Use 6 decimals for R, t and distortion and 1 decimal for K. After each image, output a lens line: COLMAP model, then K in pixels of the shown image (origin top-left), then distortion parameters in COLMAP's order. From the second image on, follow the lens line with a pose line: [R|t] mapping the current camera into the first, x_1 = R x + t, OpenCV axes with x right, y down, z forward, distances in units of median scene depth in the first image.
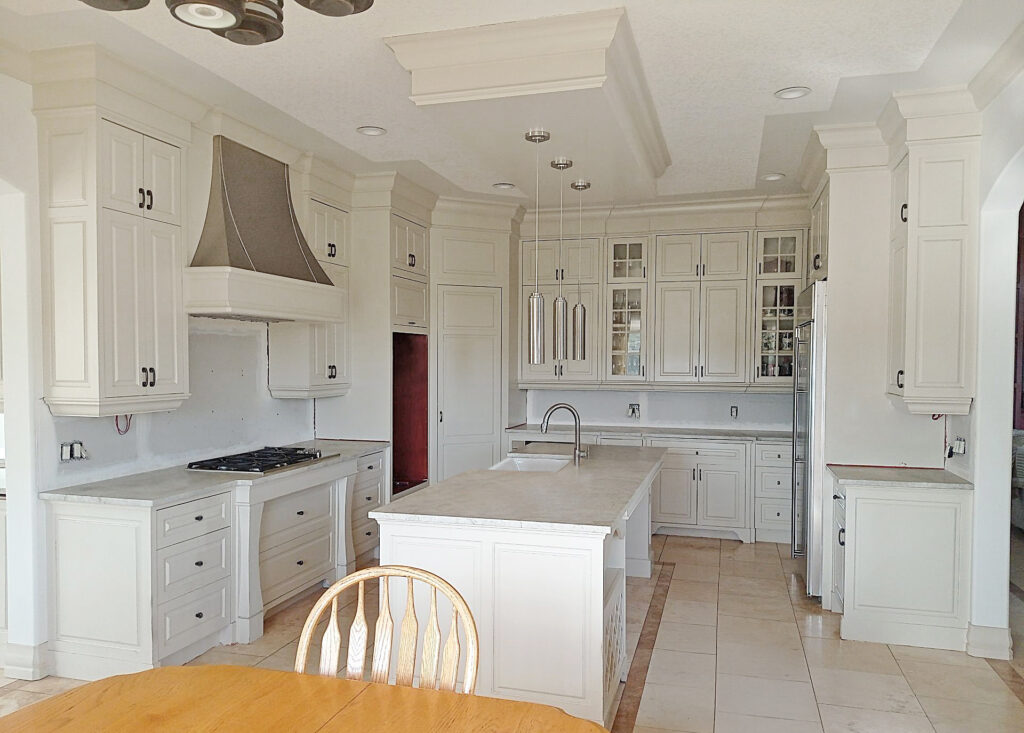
lens RADIAL K [[763.5, 0, 498.5], [0, 763.5, 378.0], [0, 0, 1]] dist [0.024127, -0.002149]
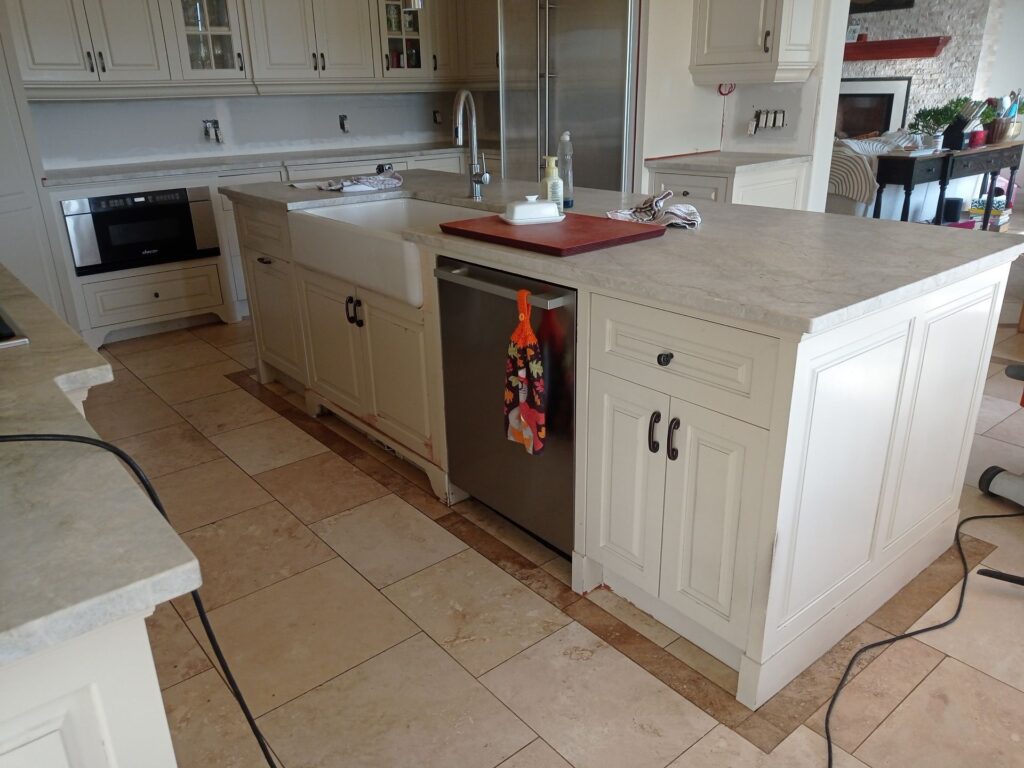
lens RADIAL K [[774.5, 0, 507.1], [0, 774.5, 378.6], [0, 0, 1]] dist [0.074299, -0.101003]
pose [[0.562398, -0.306771, 0.767854, -0.327883], [0.046192, 0.938837, 0.341250, 0.031142], [-0.825576, -0.156450, 0.542170, 0.504864]]
